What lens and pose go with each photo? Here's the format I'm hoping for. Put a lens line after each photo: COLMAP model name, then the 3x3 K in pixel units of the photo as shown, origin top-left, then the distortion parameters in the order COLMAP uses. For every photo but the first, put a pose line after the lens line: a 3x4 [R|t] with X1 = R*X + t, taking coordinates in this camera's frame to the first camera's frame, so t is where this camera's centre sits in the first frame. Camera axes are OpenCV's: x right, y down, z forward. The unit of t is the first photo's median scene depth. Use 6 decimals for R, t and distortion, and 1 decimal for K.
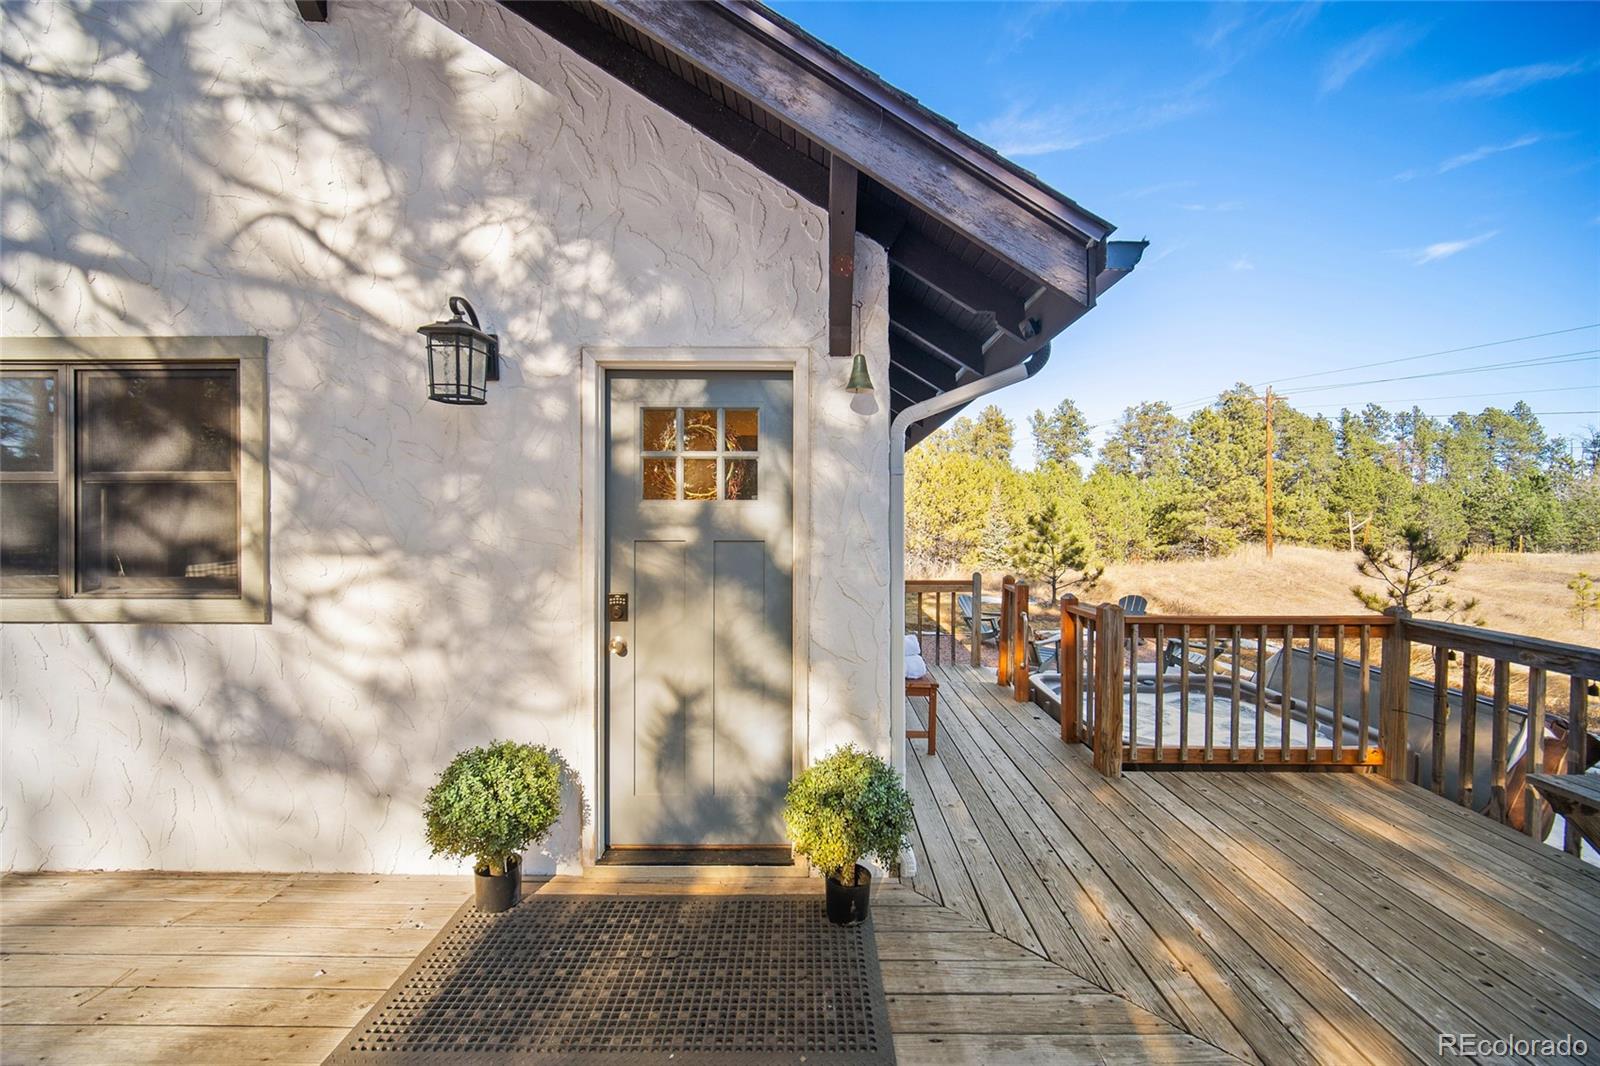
lens RADIAL K [[631.2, 0, 800.8], [0, 631.2, 537.3], [0, 0, 1]] dist [-0.008725, 0.000032]
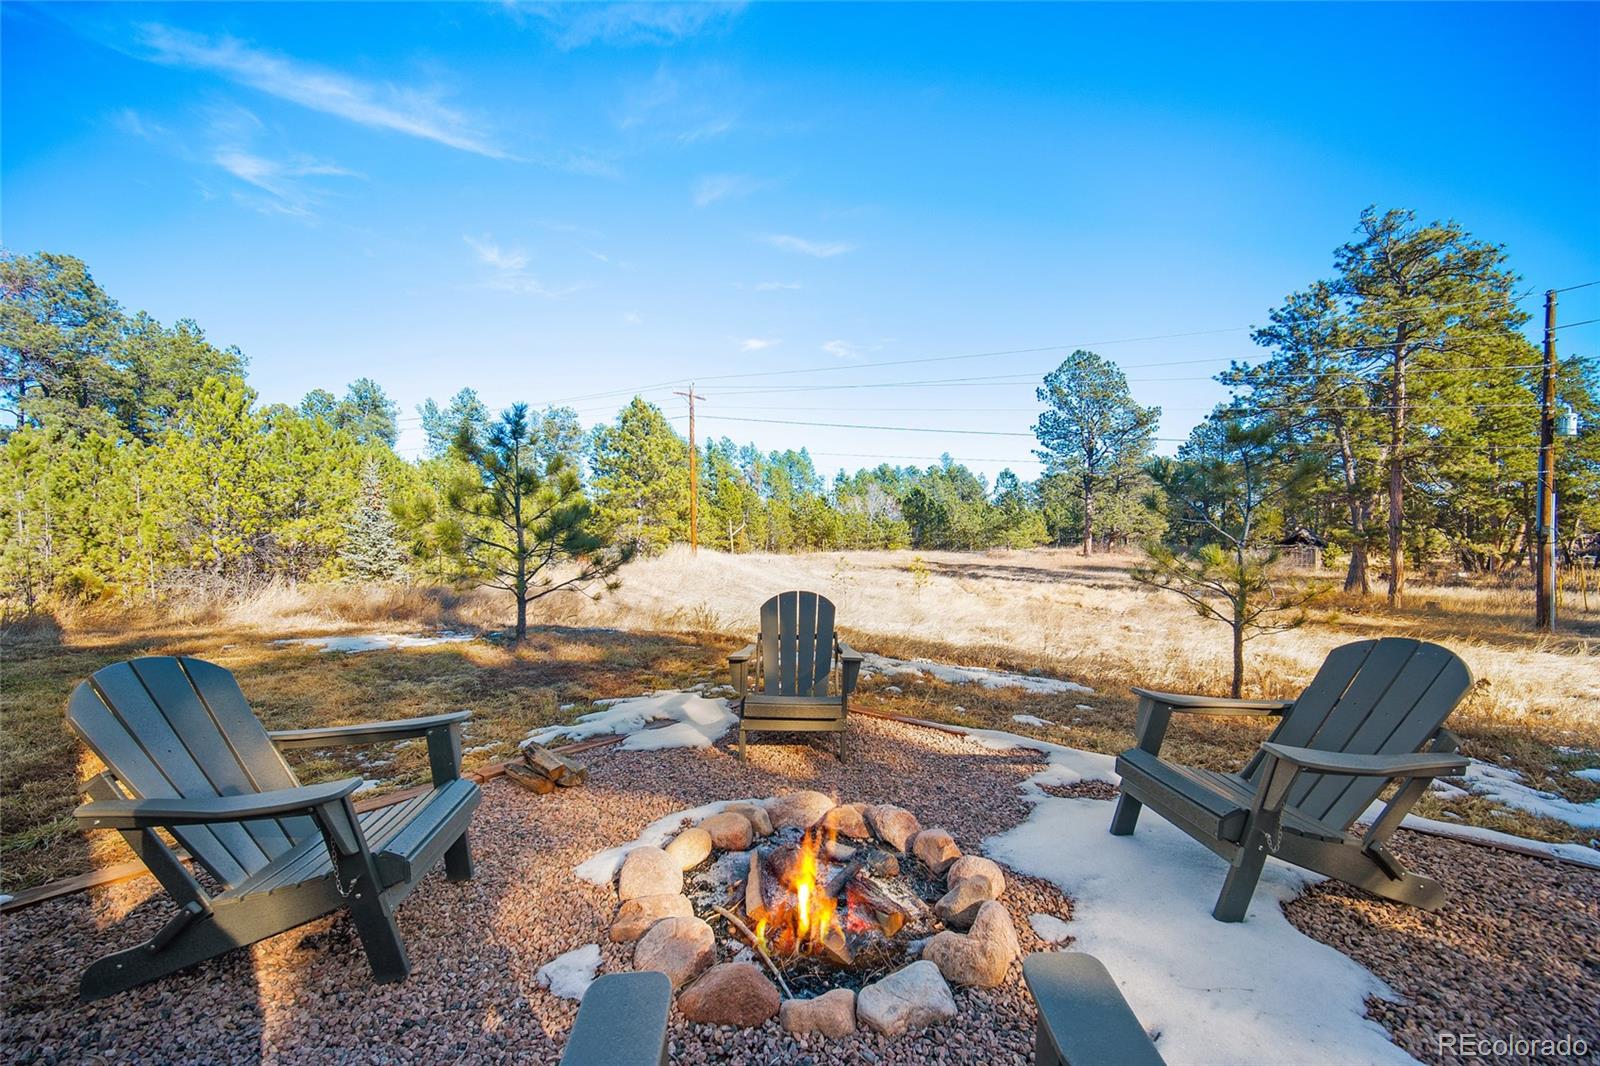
lens RADIAL K [[631.2, 0, 800.8], [0, 631.2, 537.3], [0, 0, 1]] dist [-0.008725, 0.000032]
pose [[0.624302, -0.000703, 0.781183, 0.071732], [0.024139, 0.999539, -0.018392, 0.019965], [-0.780810, 0.030339, 0.624032, 0.228490]]
